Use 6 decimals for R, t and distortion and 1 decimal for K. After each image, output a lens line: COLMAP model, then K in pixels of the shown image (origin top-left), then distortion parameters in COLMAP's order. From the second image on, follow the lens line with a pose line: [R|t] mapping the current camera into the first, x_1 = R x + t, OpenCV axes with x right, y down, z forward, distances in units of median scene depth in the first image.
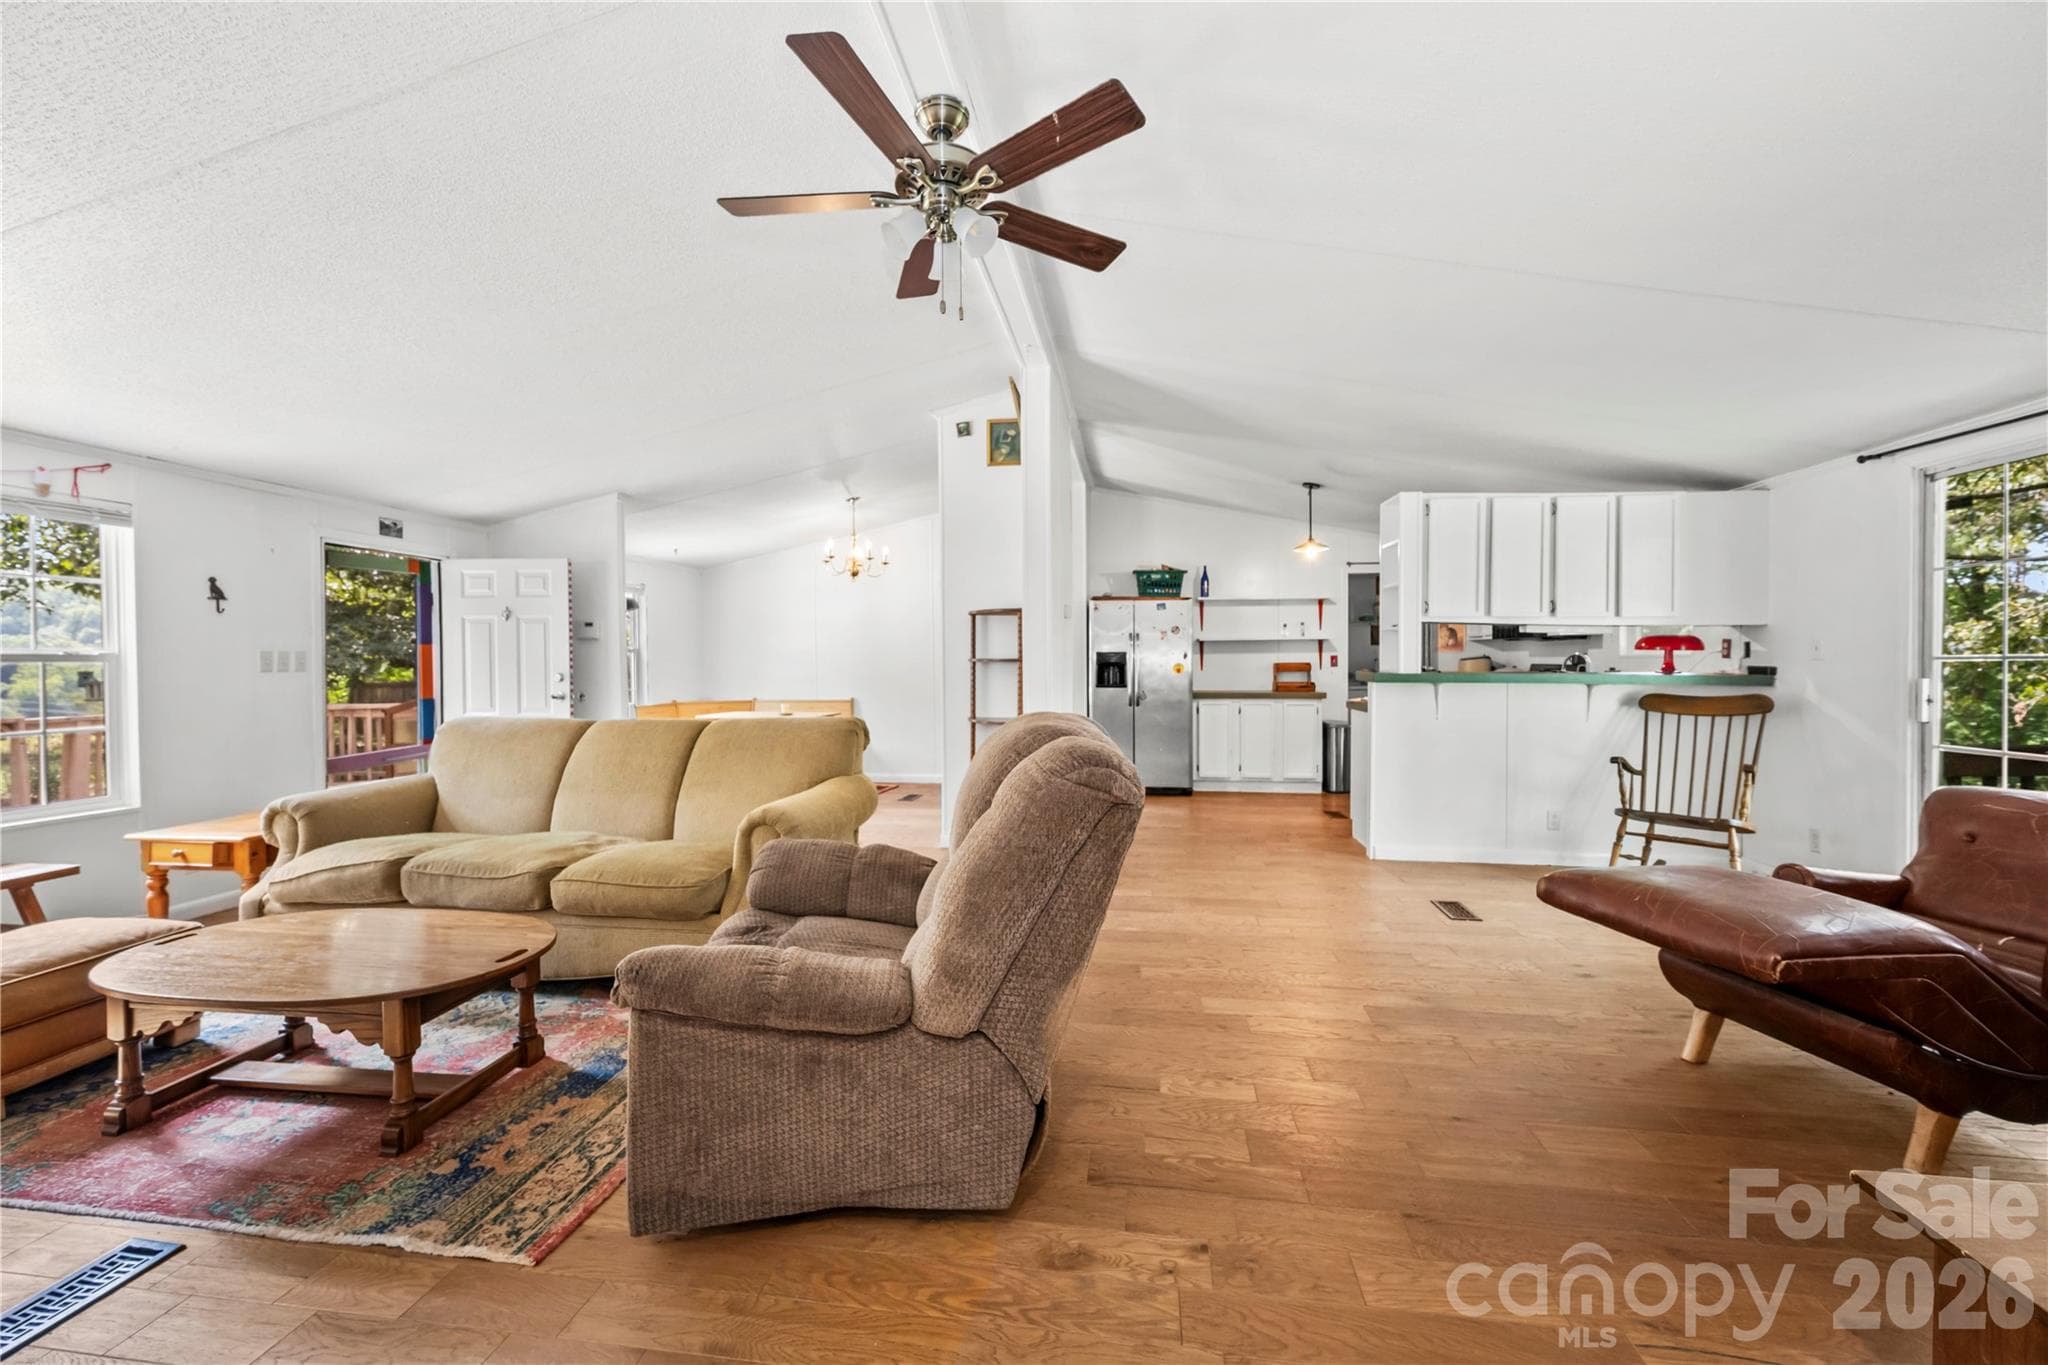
lens RADIAL K [[835.7, 0, 1017.6], [0, 835.7, 659.6], [0, 0, 1]] dist [0.000117, 0.000012]
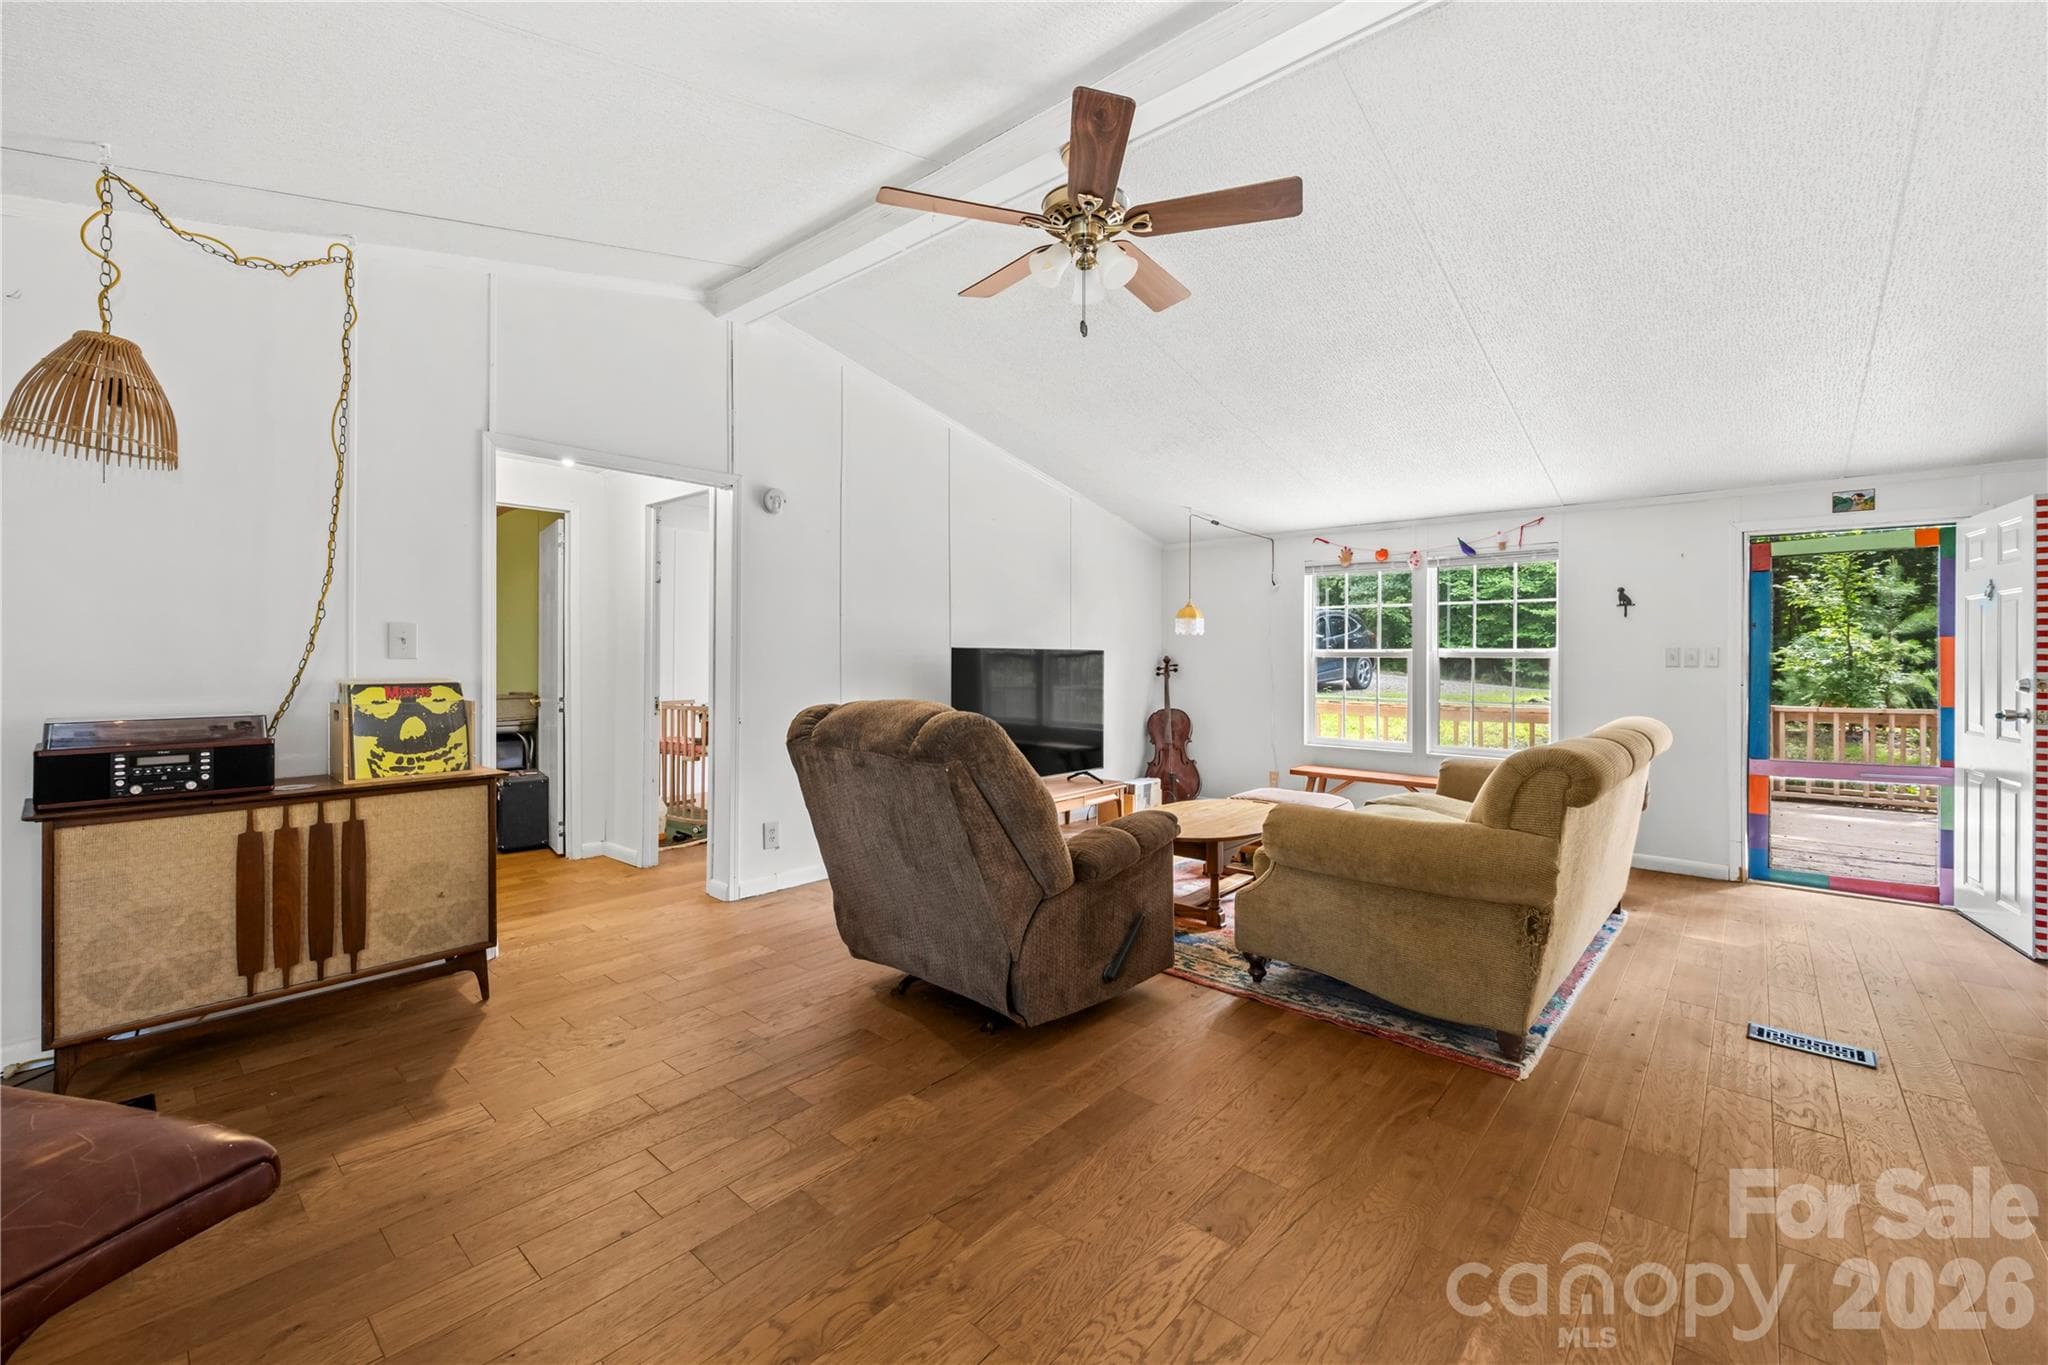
lens RADIAL K [[835.7, 0, 1017.6], [0, 835.7, 659.6], [0, 0, 1]] dist [0.000117, 0.000012]
pose [[-0.544904, 0.004841, -0.838484, 0.477970], [-0.000537, 0.999981, 0.006122, -0.001223], [0.838498, 0.003786, -0.544891, 0.841504]]
